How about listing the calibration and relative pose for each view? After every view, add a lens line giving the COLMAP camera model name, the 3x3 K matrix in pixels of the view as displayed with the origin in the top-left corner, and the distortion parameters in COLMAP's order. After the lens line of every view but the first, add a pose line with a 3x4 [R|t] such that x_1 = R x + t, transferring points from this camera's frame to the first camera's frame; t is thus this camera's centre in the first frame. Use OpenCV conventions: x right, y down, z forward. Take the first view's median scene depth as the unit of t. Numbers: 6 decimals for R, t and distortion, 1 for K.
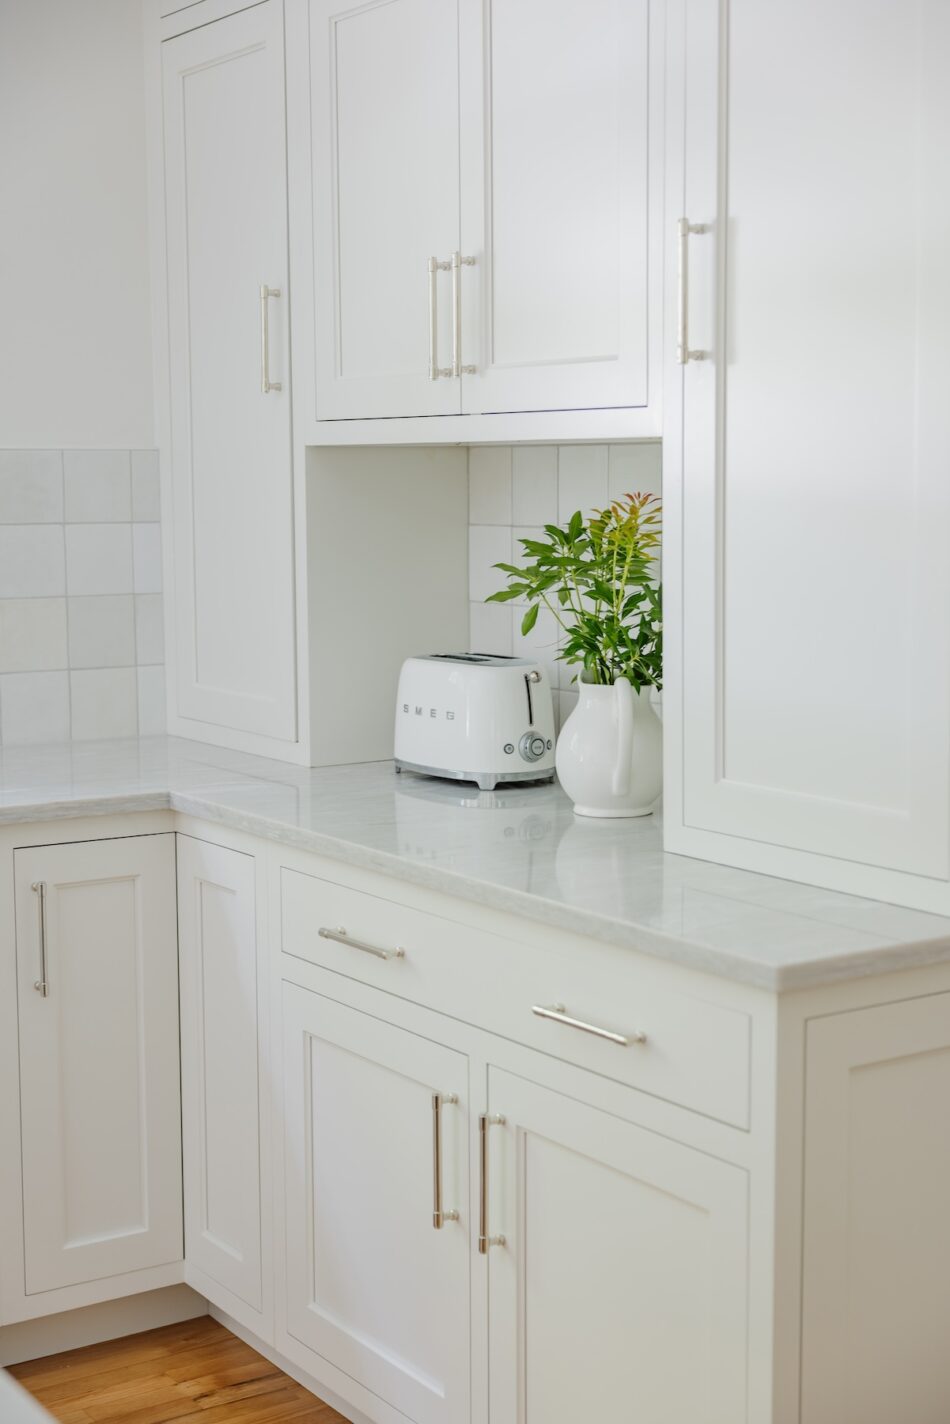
lens RADIAL K [[2159.4, 0, 475.0], [0, 2159.4, 712.0], [0, 0, 1]] dist [-0.094528, -0.018658]
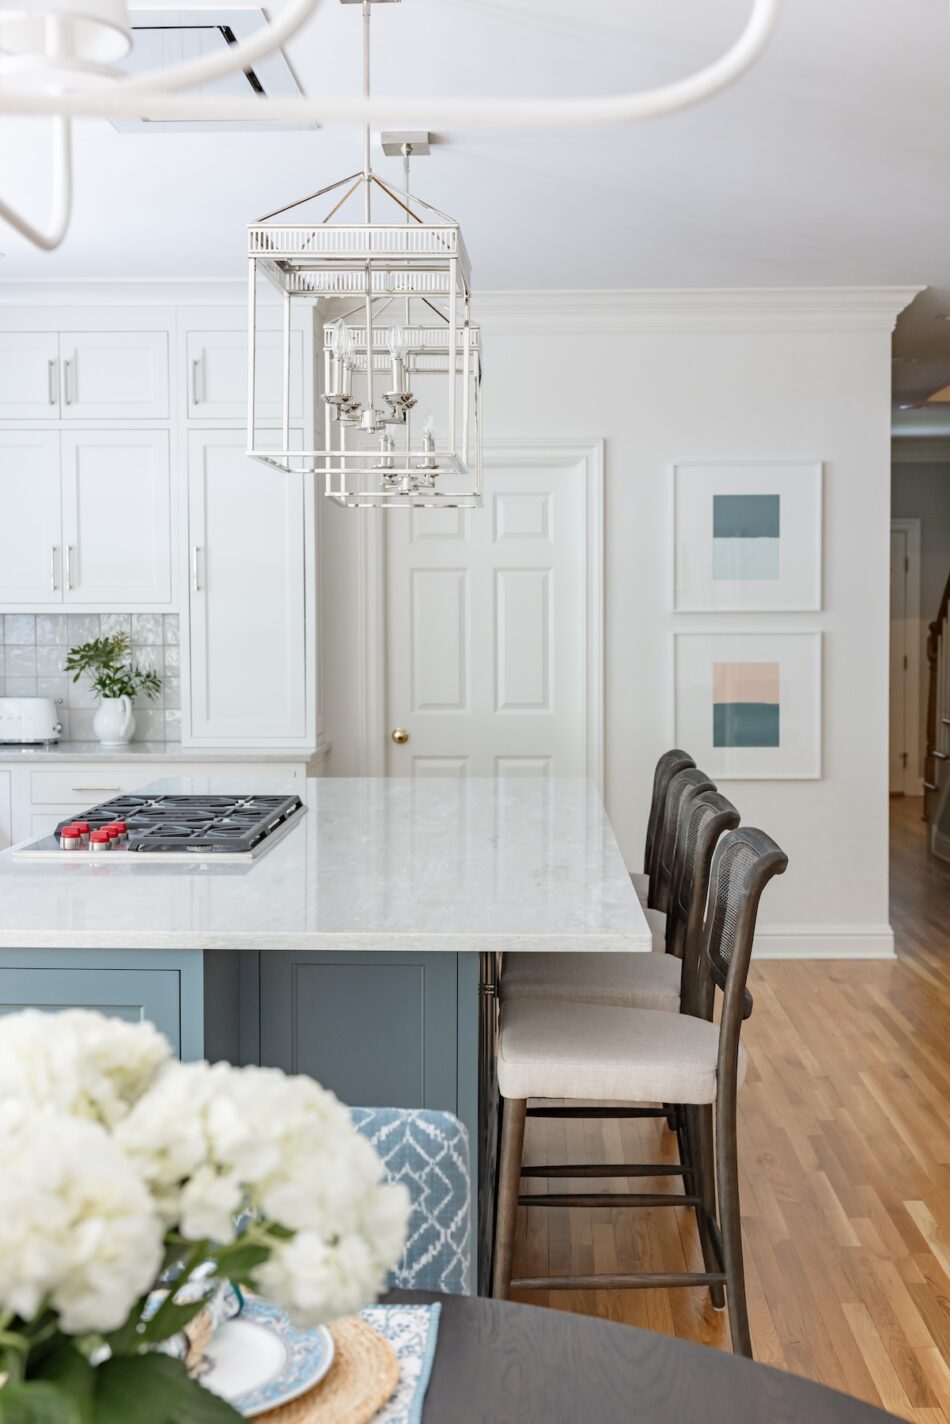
lens RADIAL K [[1699.5, 0, 475.0], [0, 1699.5, 712.0], [0, 0, 1]] dist [0.004164, 0.026881]
pose [[0.569566, -0.047338, 0.820581, -1.477539], [0.091212, 0.995814, -0.005864, 0.060461], [-0.816869, 0.078186, 0.571500, -0.656010]]
